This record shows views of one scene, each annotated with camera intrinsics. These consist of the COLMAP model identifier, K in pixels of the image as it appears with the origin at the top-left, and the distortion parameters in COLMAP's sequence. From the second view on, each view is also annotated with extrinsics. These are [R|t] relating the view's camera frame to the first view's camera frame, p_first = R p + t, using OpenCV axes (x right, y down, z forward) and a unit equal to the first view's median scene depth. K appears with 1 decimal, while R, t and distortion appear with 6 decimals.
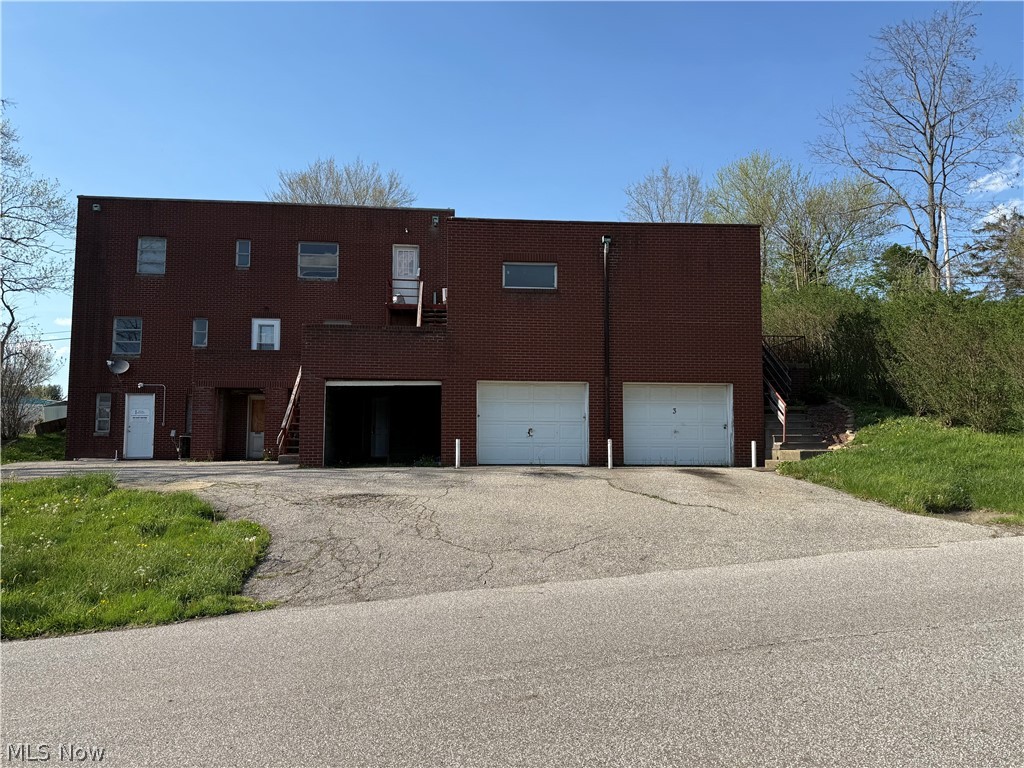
lens RADIAL K [[709.6, 0, 512.0], [0, 709.6, 384.0], [0, 0, 1]] dist [0.002563, -0.000134]
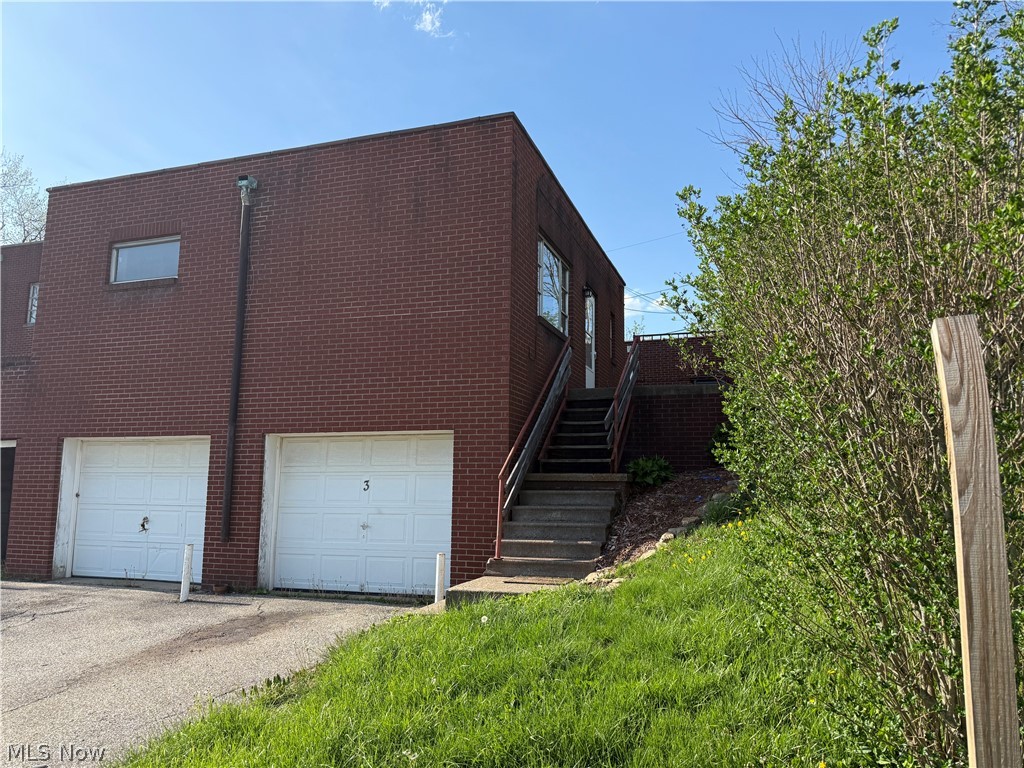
lens RADIAL K [[709.6, 0, 512.0], [0, 709.6, 384.0], [0, 0, 1]] dist [0.002563, -0.000134]
pose [[0.929956, -0.052286, -0.363934, 0.531179], [0.030339, 0.997374, -0.065767, 0.000848], [0.366417, 0.050119, 0.929100, 0.558974]]
